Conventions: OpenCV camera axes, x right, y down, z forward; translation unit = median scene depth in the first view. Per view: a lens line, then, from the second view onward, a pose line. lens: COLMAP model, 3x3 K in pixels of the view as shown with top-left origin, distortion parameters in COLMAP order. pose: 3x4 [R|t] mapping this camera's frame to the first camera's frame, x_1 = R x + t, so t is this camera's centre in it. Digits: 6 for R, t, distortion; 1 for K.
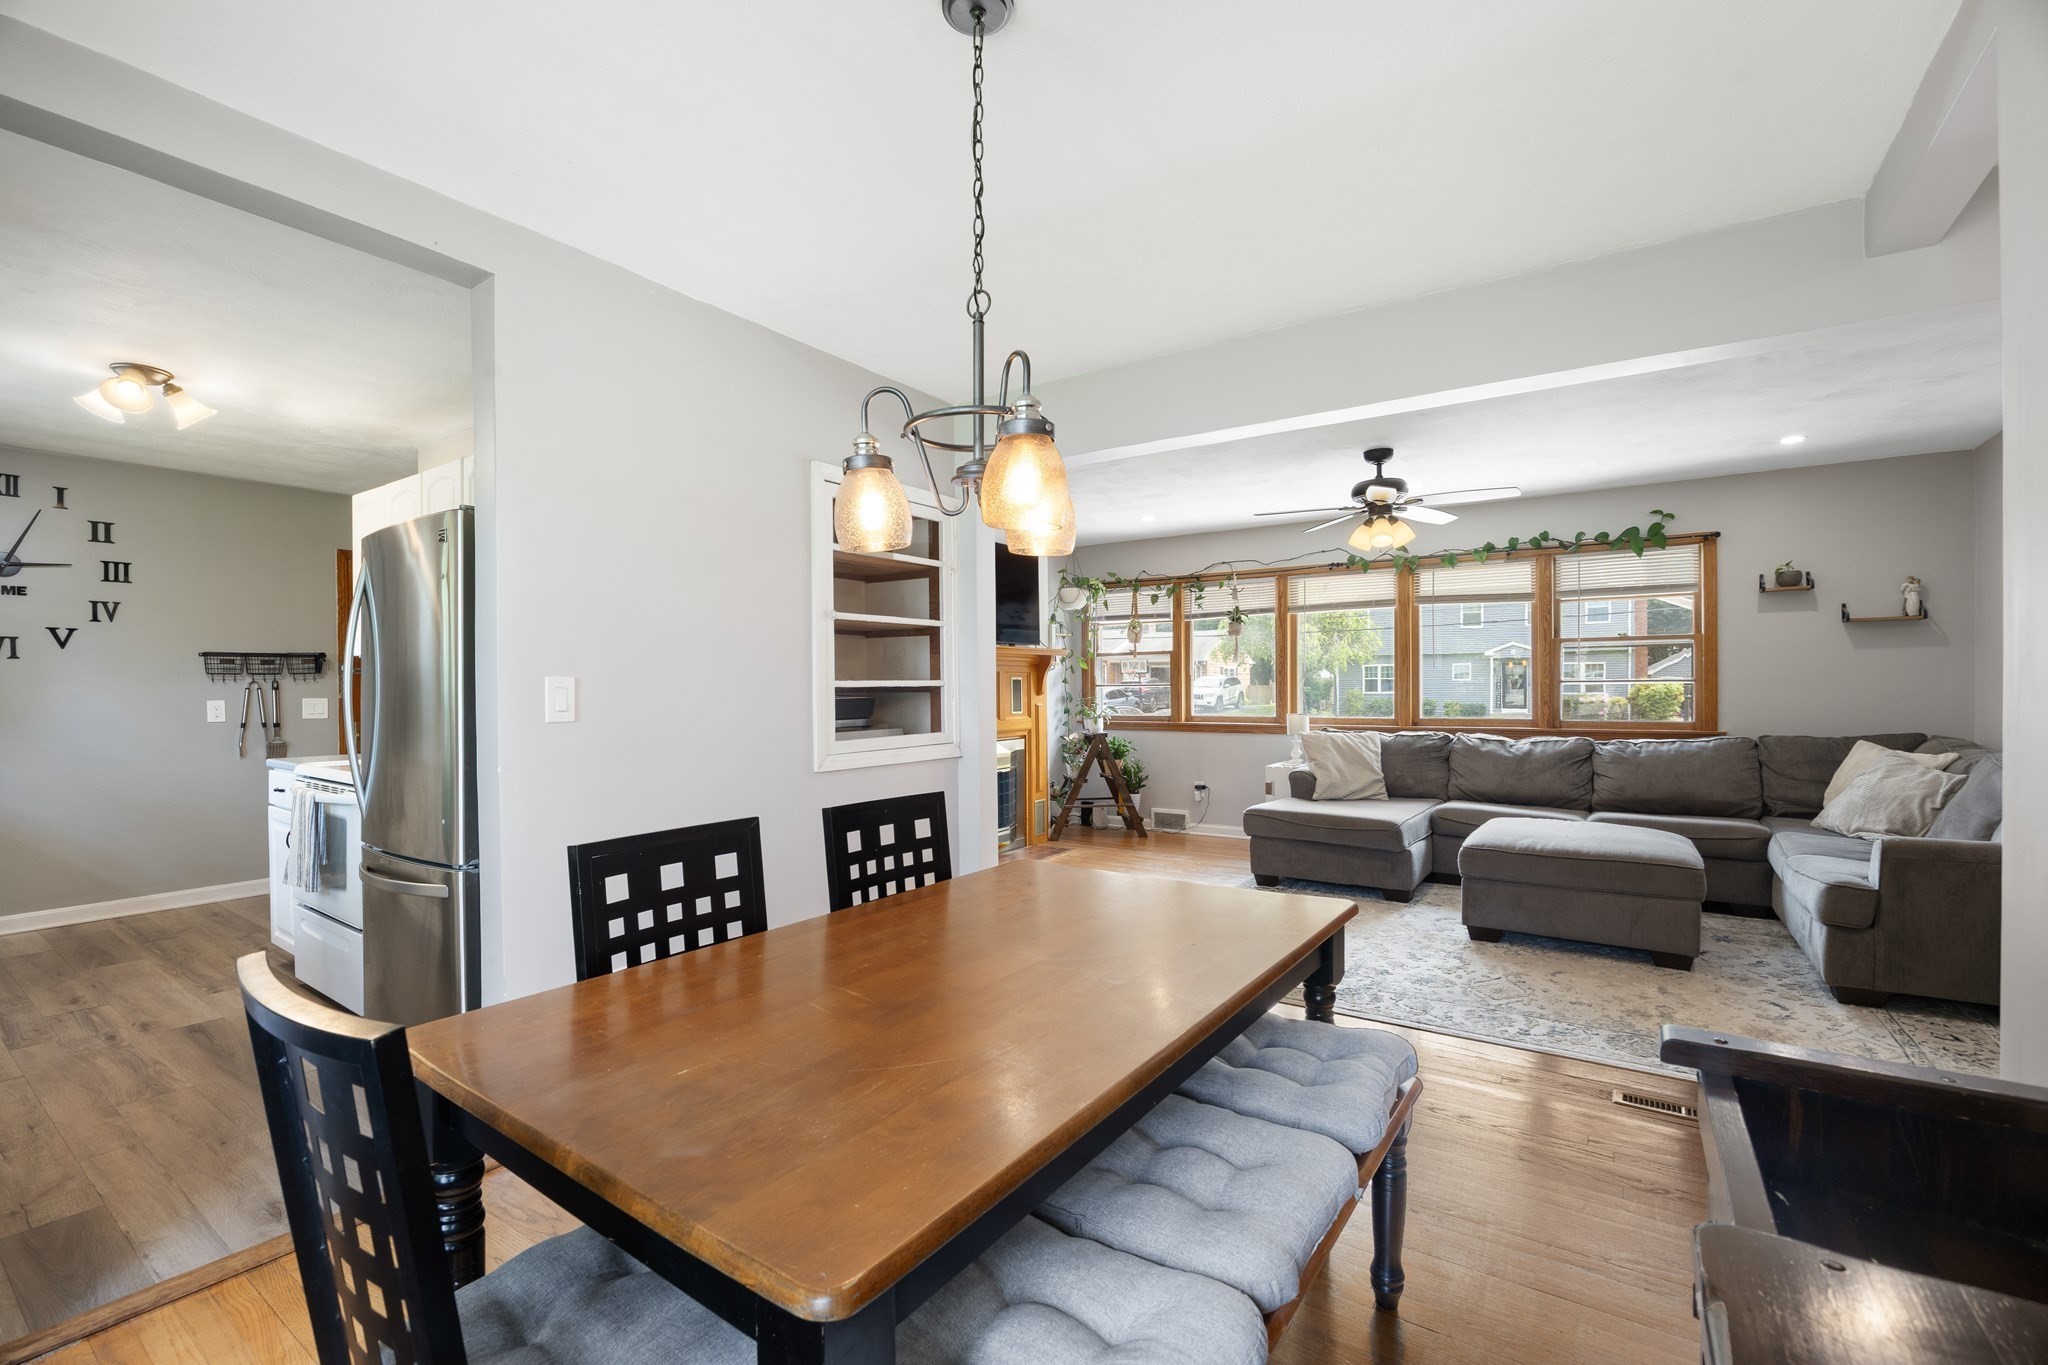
lens RADIAL K [[872.2, 0, 1031.3], [0, 872.2, 689.7], [0, 0, 1]] dist [-0.000826, -0.000056]
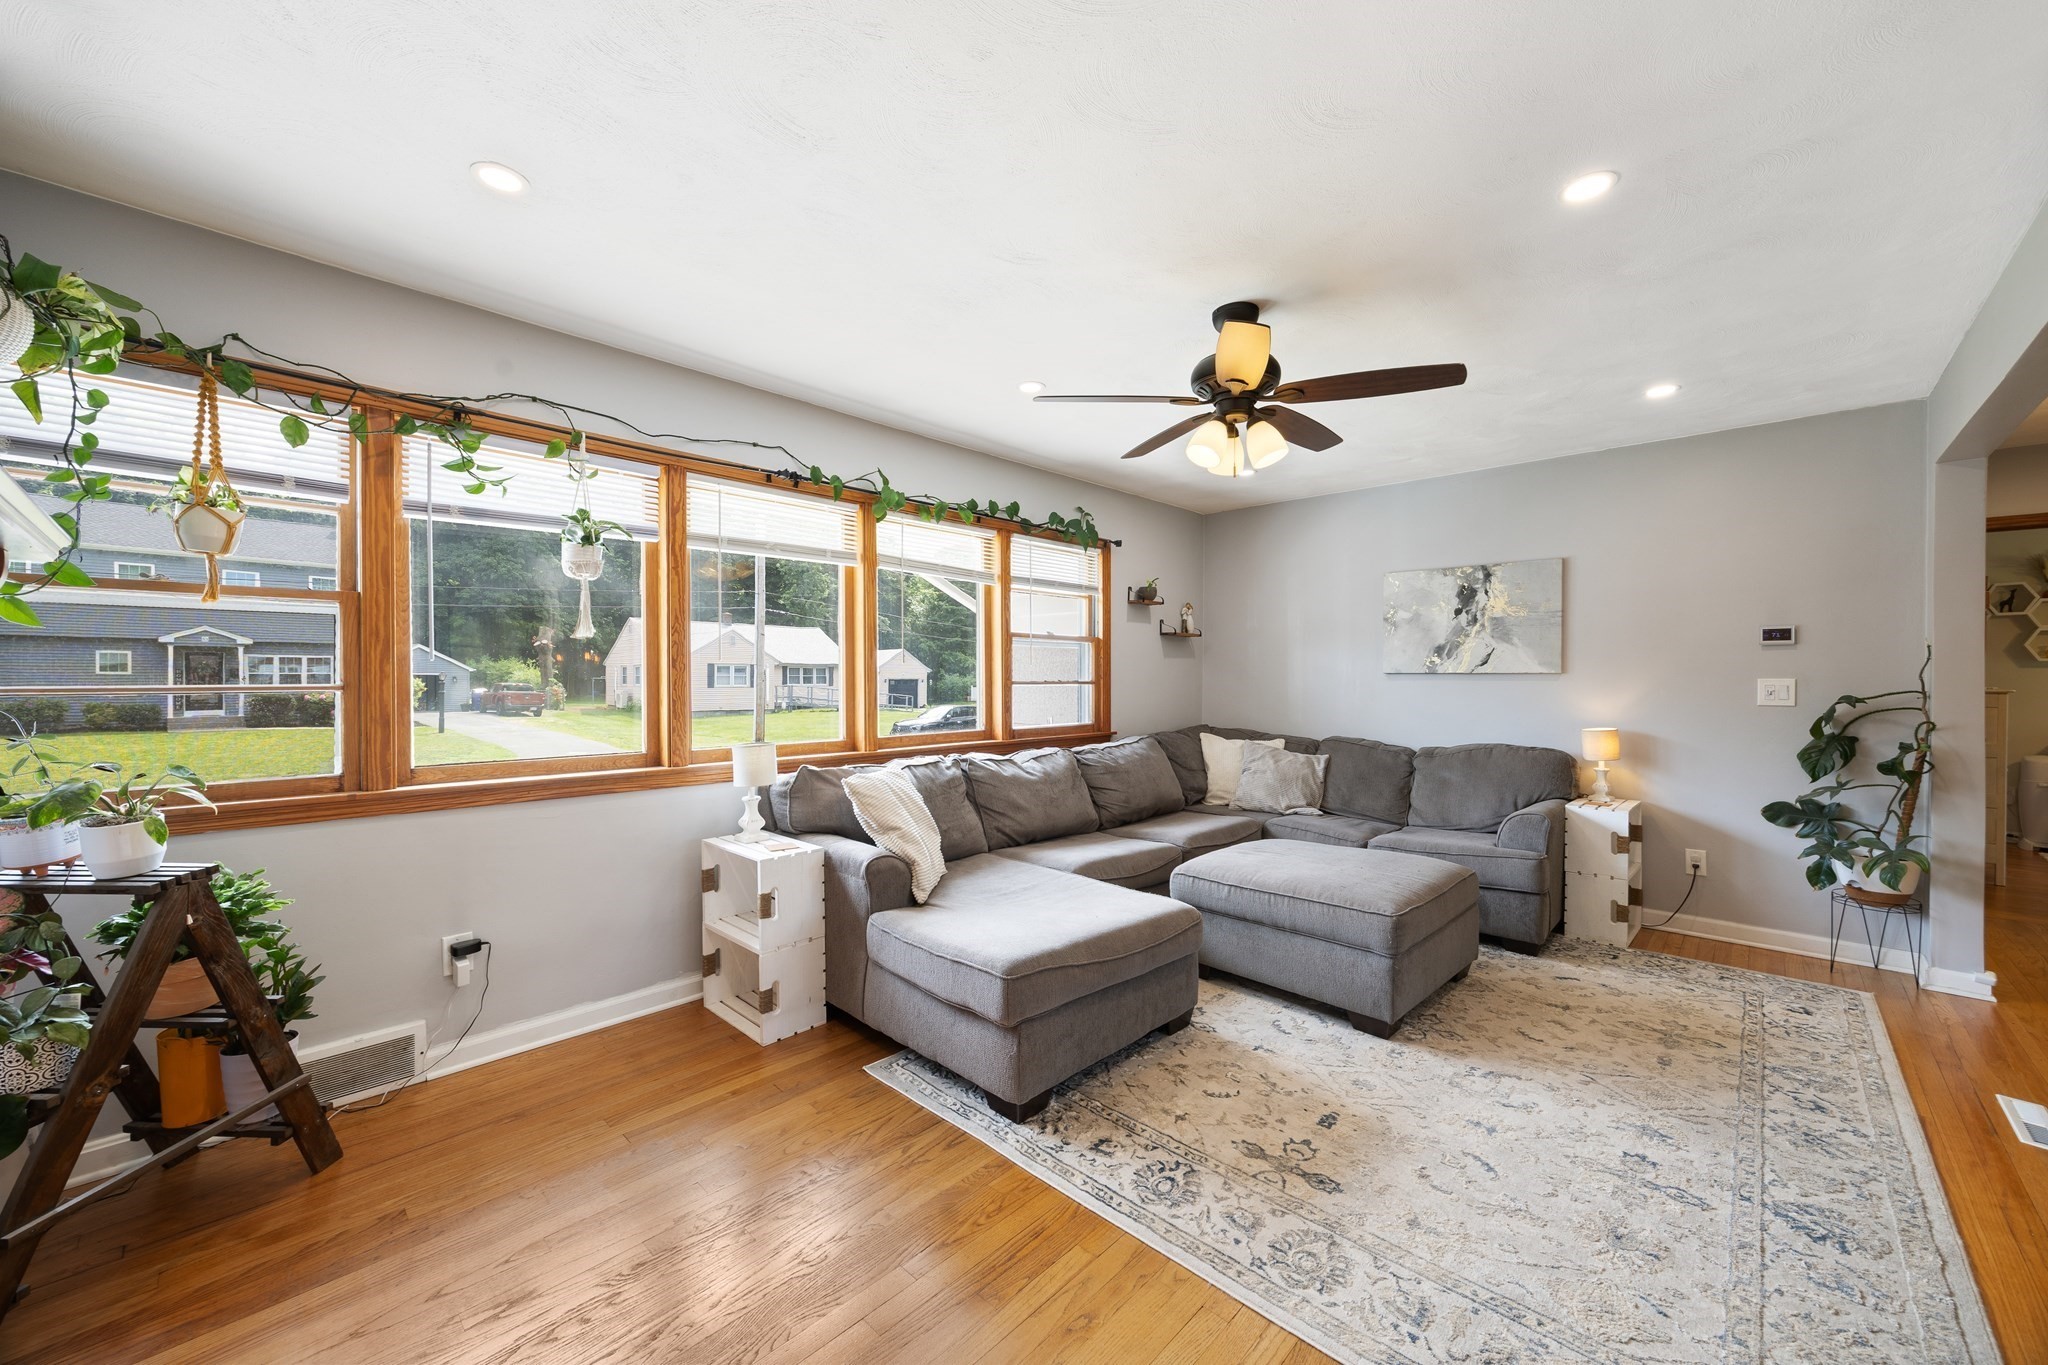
lens RADIAL K [[784.7, 0, 1030.6], [0, 784.7, 675.7], [0, 0, 1]] dist [-0.010089, -0.000565]
pose [[0.164495, 0.011364, 0.986312, -0.143877], [0.000700, 0.999932, -0.011638, -0.008233], [-0.986378, 0.002604, 0.164476, 0.893563]]
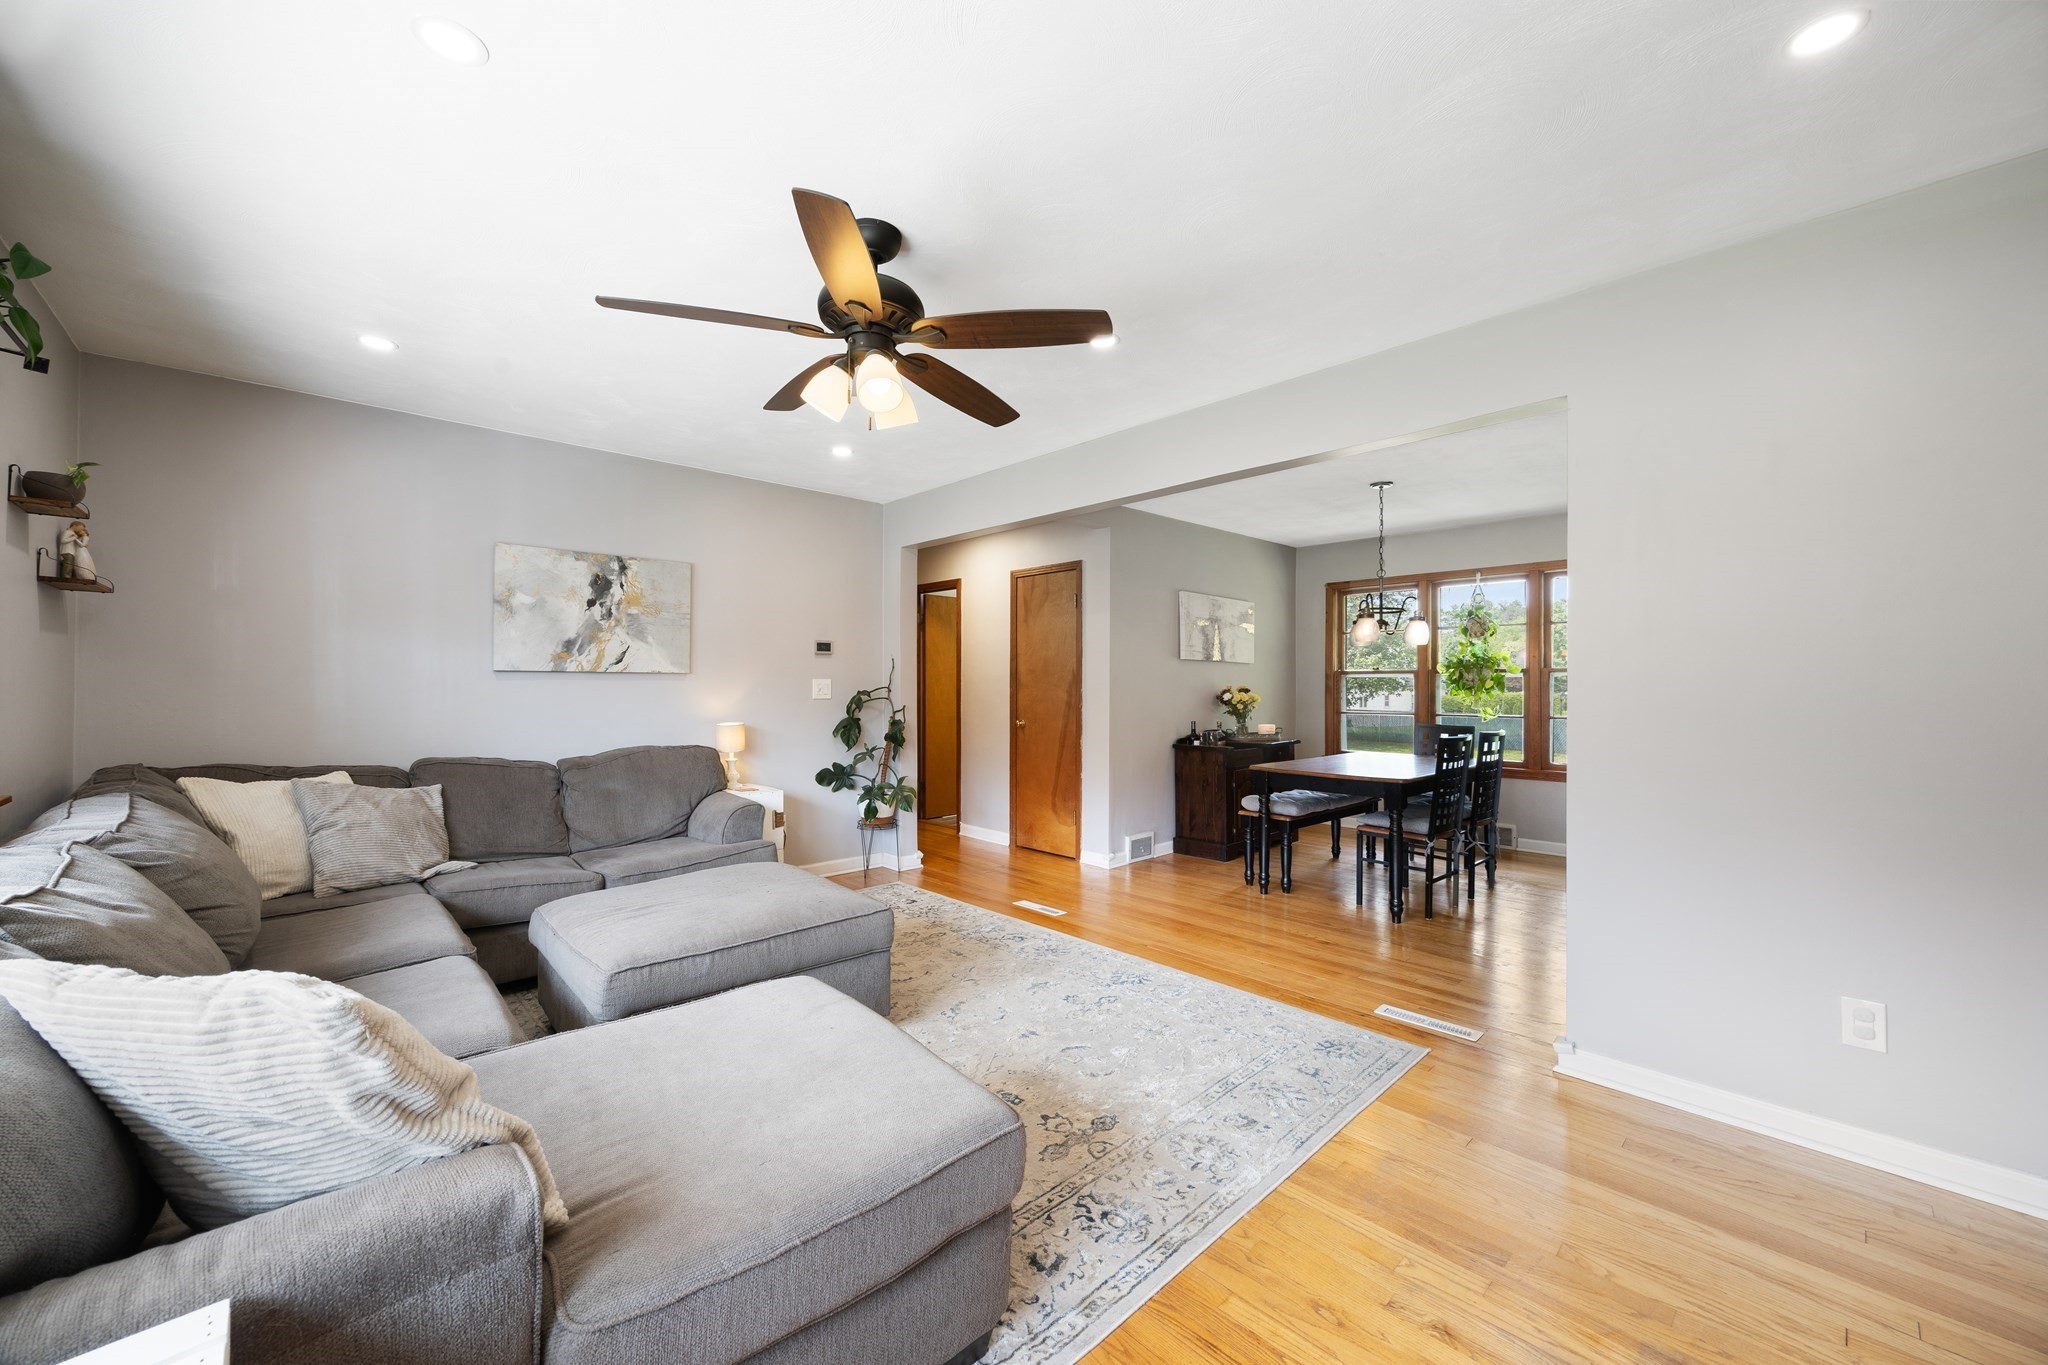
lens RADIAL K [[784.7, 0, 1033.5], [0, 784.7, 686.0], [0, 0, 1]] dist [-0.010089, -0.000565]
pose [[-0.980905, 0.008524, 0.194301, 0.178854], [0.009187, 0.999955, 0.002510, -0.005117], [-0.194271, 0.004247, -0.980939, 1.209874]]
